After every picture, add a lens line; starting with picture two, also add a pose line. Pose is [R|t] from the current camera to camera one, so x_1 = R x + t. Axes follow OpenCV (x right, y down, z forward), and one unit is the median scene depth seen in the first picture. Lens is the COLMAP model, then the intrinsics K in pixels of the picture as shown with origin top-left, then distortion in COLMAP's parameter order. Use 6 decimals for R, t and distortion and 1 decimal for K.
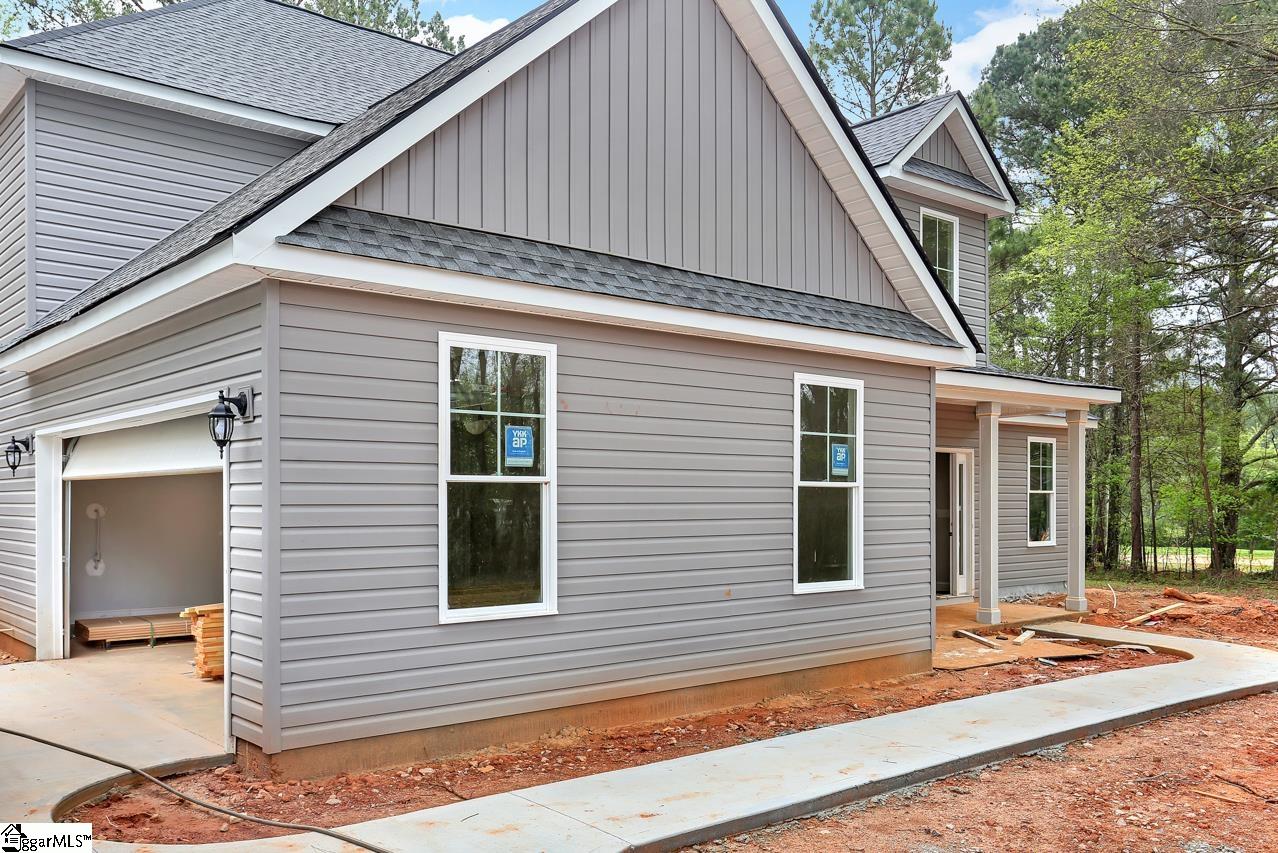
lens RADIAL K [[1087.9, 0, 622.0], [0, 1087.9, 499.5], [0, 0, 1]] dist [0.004717, -0.003965]
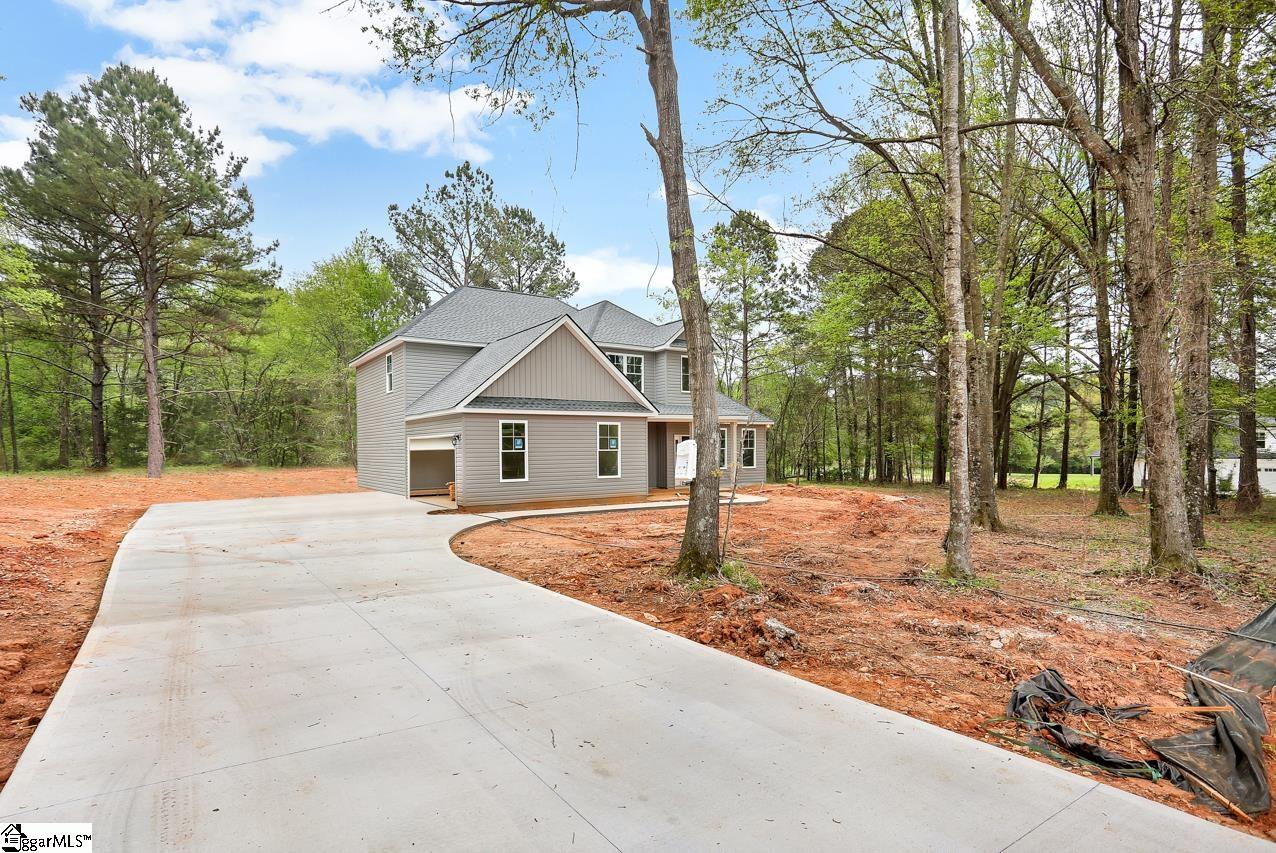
lens RADIAL K [[649.4, 0, 631.9], [0, 649.4, 443.7], [0, 0, 1]] dist [0.000257, 0.000003]
pose [[0.995254, -0.010516, -0.096745, 0.490597], [0.009893, 0.999927, -0.006908, -0.019918], [0.096810, 0.005918, 0.995285, -1.265329]]
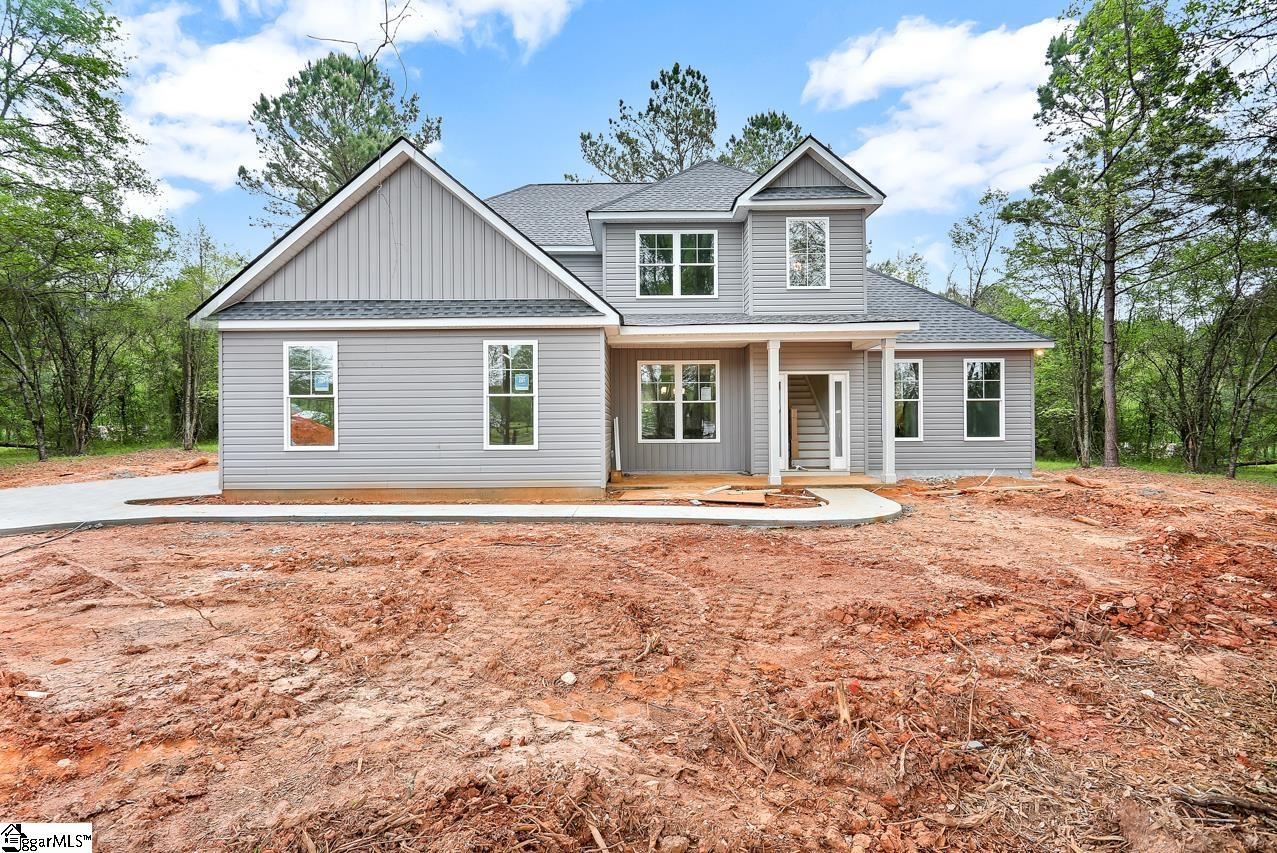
lens RADIAL K [[622.6, 0, 638.5], [0, 622.6, 426.5], [0, 0, 1]] dist [-0.001516, -0.000030]
pose [[0.761543, -0.003693, -0.648104, 1.087467], [0.007364, 0.999969, 0.002955, 0.040962], [0.648072, -0.007023, 0.761546, 0.291770]]
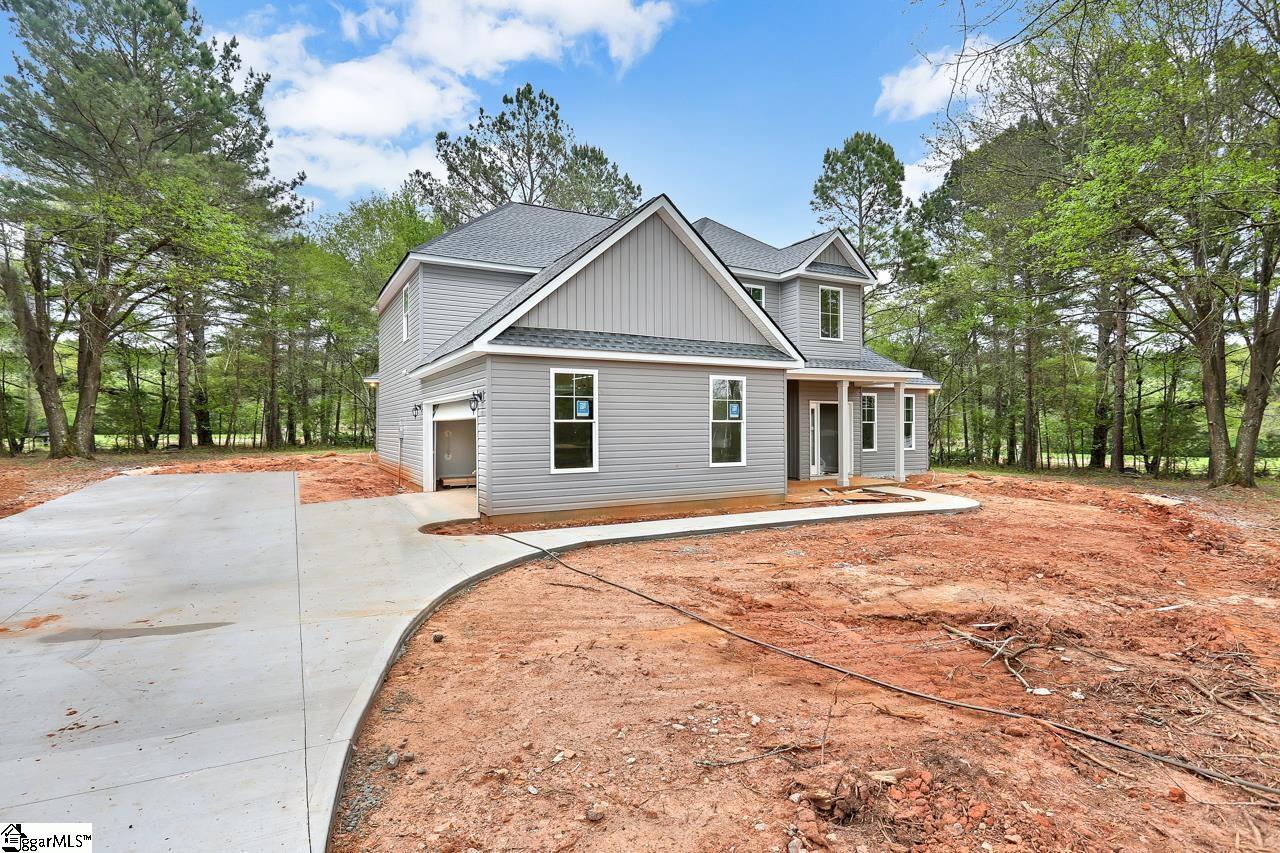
lens RADIAL K [[633.6, 0, 634.0], [0, 633.6, 420.8], [0, 0, 1]] dist [-0.002860, -0.000176]
pose [[0.980322, -0.006251, -0.197308, 0.260625], [0.004680, 0.999954, -0.008425, -0.004026], [0.197351, 0.007336, 0.980305, -0.388873]]
